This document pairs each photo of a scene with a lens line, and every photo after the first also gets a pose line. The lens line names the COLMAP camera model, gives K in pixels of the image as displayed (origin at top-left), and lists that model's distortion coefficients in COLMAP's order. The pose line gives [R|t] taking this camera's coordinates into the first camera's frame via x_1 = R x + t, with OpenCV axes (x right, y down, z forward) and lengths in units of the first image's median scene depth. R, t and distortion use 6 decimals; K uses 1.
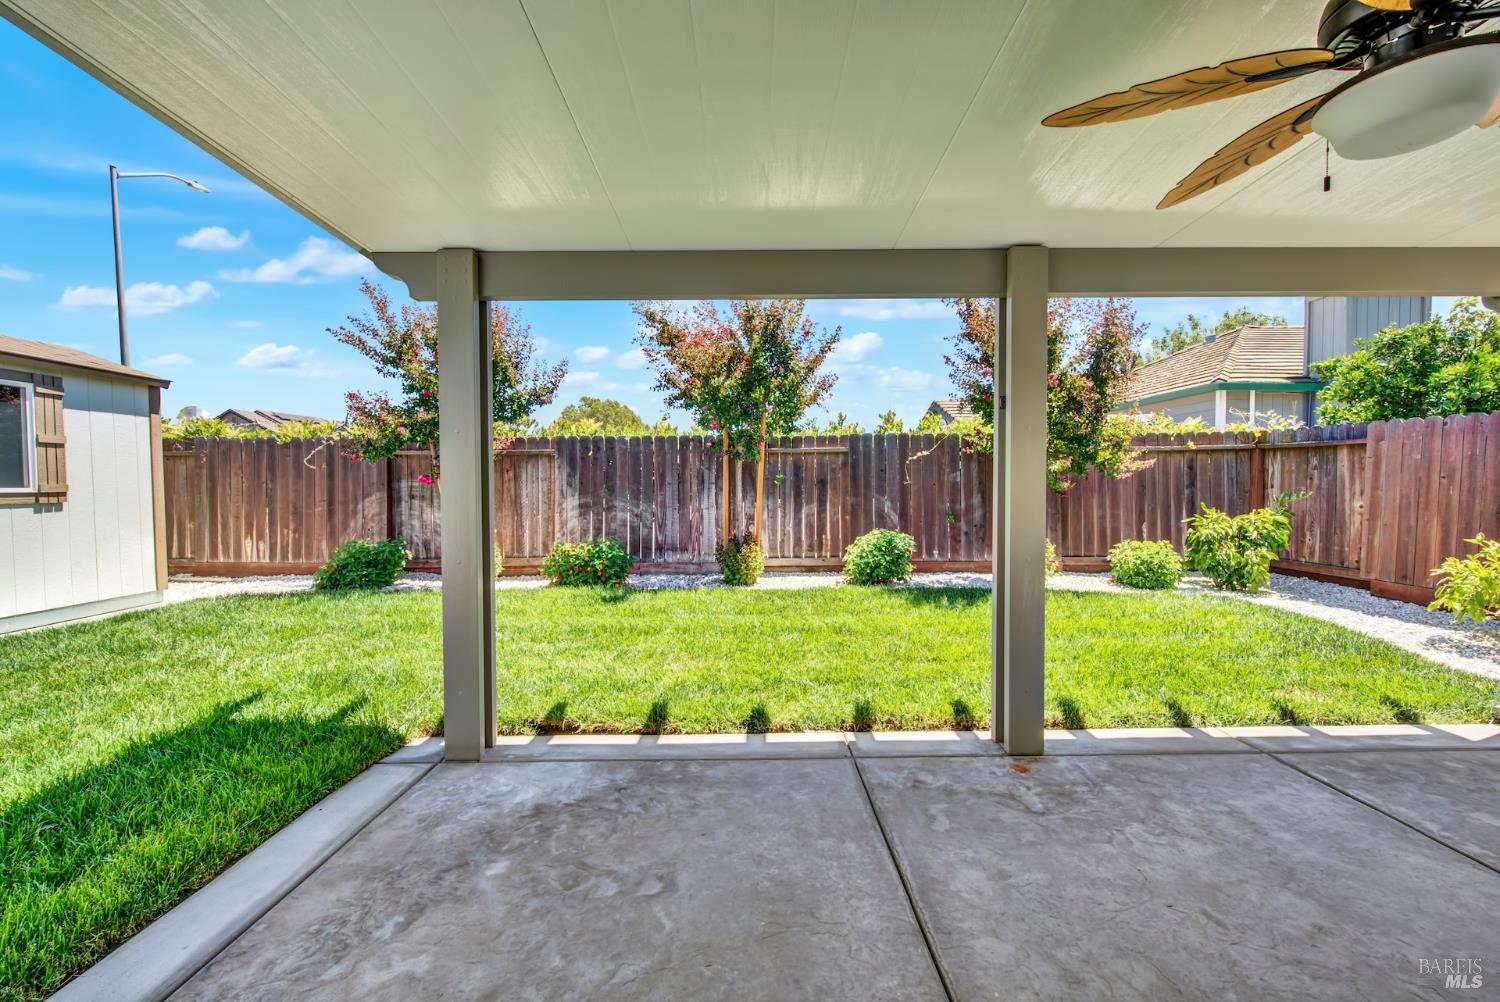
lens RADIAL K [[595.8, 0, 748.2], [0, 595.8, 504.1], [0, 0, 1]] dist [0.001762, -0.002467]
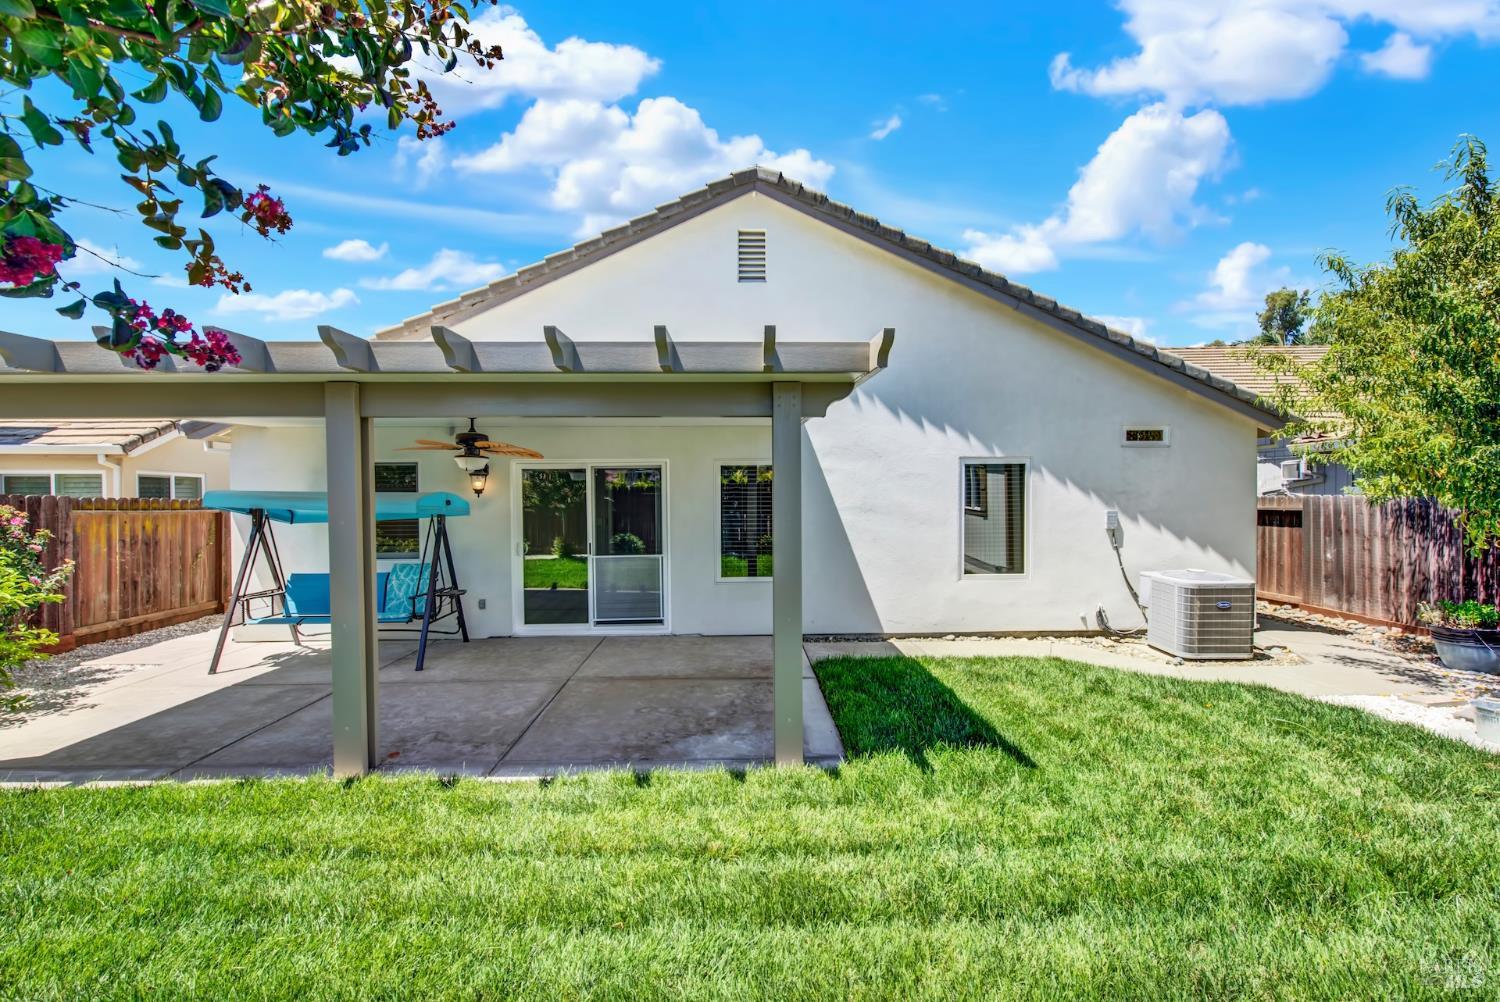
lens RADIAL K [[616.0, 0, 750.0], [0, 616.0, 501.0], [0, 0, 1]] dist [0.000894, -0.000462]
pose [[-0.999640, 0.012522, -0.023710, -0.162348], [0.011559, 0.999121, 0.040306, -0.095479], [0.024194, 0.040017, -0.998906, 1.045539]]
